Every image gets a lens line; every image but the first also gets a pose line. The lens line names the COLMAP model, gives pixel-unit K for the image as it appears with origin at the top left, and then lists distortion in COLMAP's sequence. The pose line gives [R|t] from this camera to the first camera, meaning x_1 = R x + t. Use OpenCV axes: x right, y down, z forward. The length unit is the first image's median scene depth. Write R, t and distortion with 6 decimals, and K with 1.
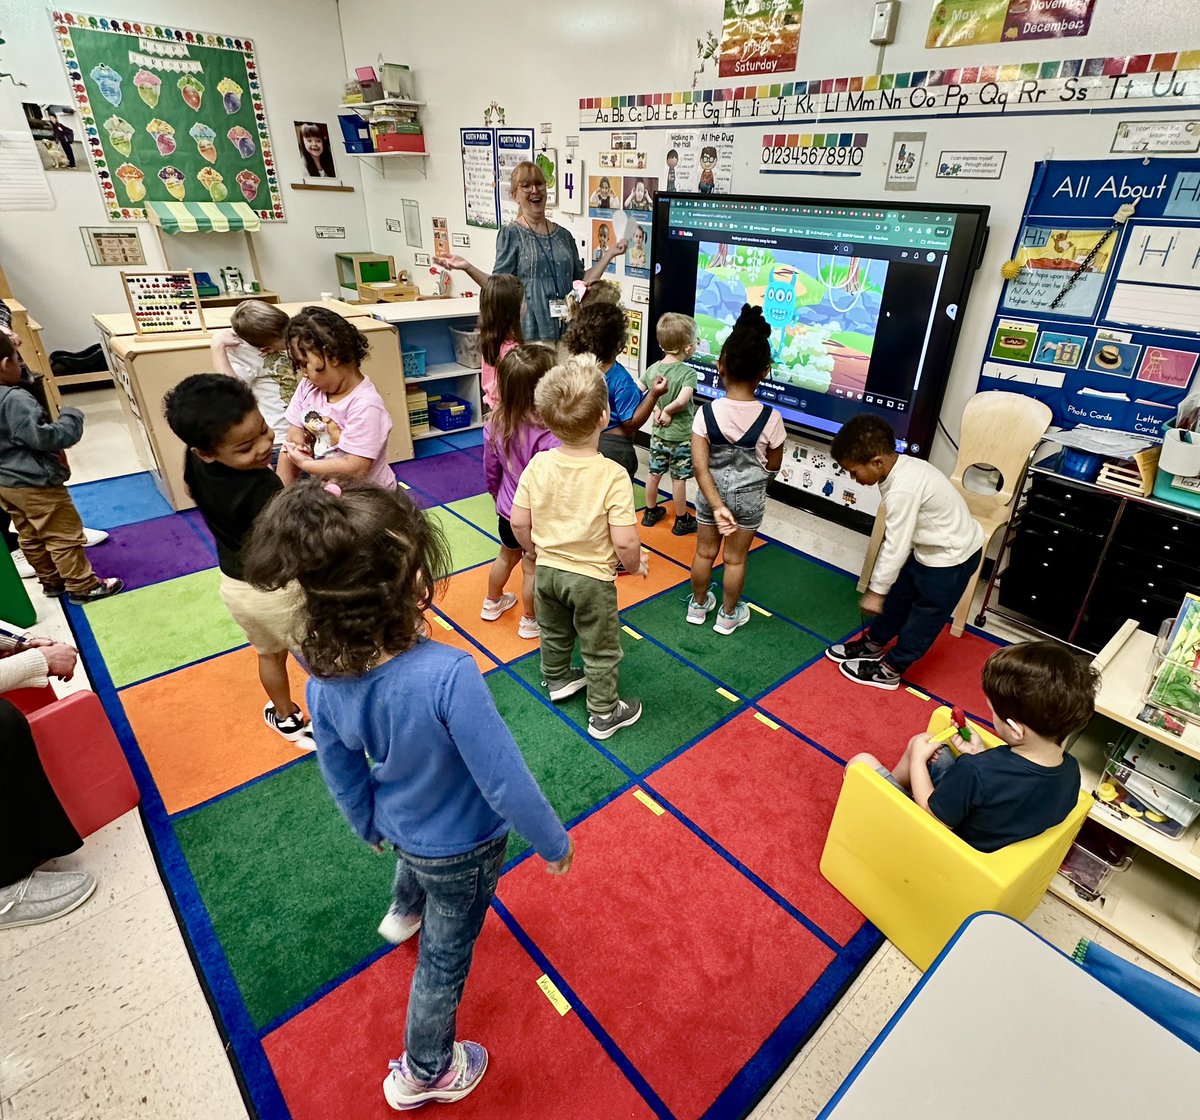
lens RADIAL K [[690.2, 0, 632.5], [0, 690.2, 563.3], [0, 0, 1]] dist [0.001334, 0.000088]
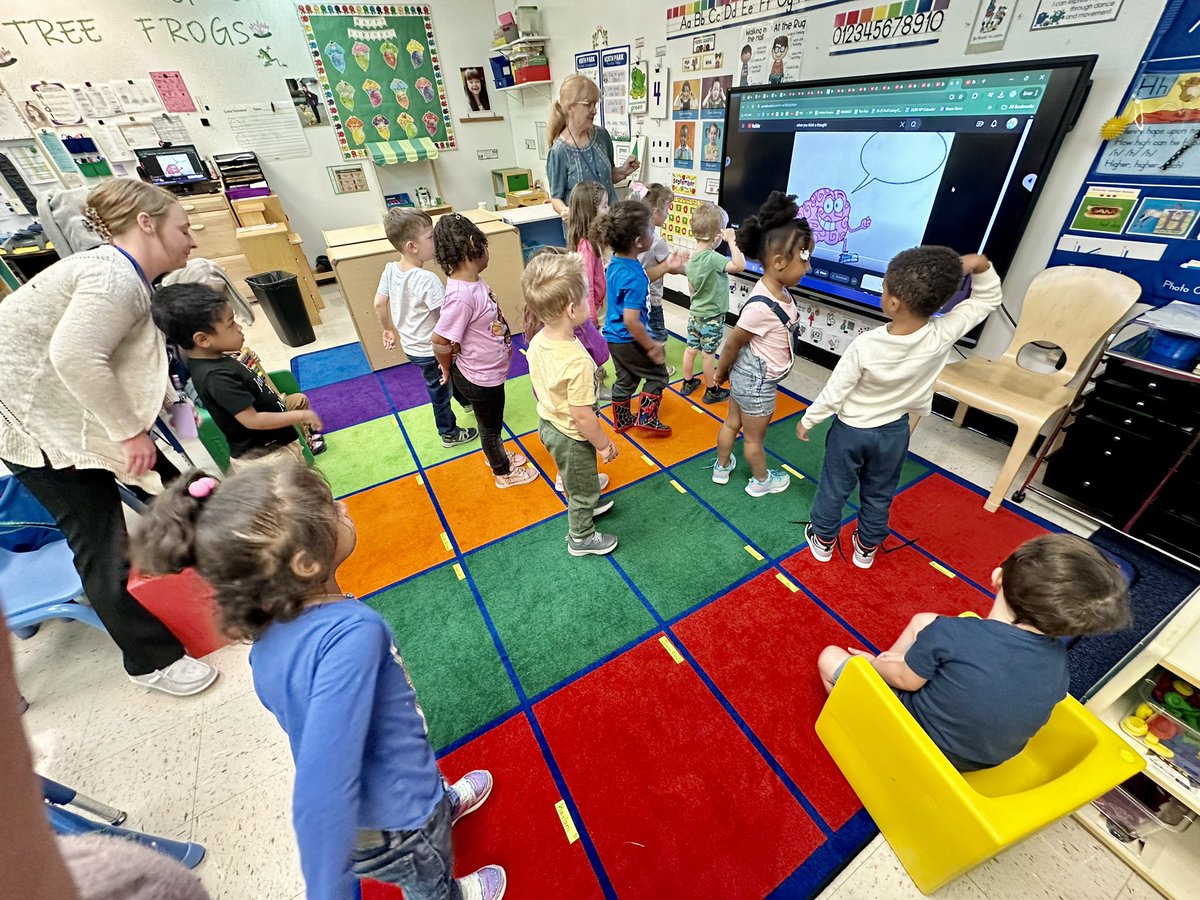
lens RADIAL K [[475.9, 0, 595.9], [0, 475.9, 450.6], [0, 0, 1]] dist [0.002670, -0.000991]
pose [[0.969299, 0.053607, -0.239972, 0.044201], [-0.021197, 0.990529, 0.135656, -0.056922], [0.244971, -0.126404, 0.961255, 0.131716]]
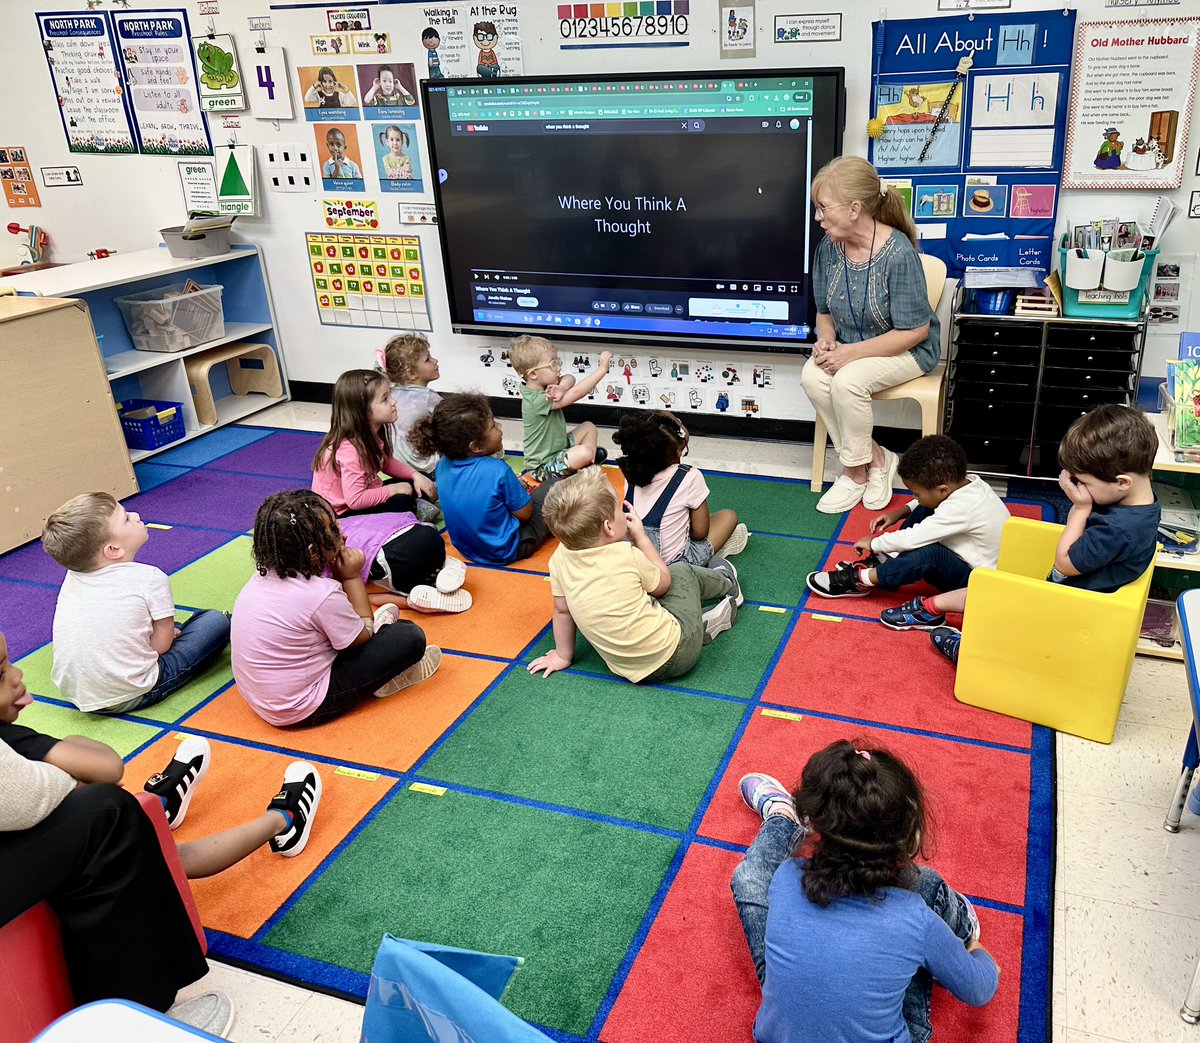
lens RADIAL K [[1024.0, 0, 694.8], [0, 1024.0, 544.4], [0, 0, 1]] dist [0.011412, -0.022471]
pose [[0.871791, -0.250827, 0.420791, -0.334816], [0.280903, 0.959685, -0.009919, 0.064729], [-0.401339, 0.126849, 0.907103, -0.110035]]
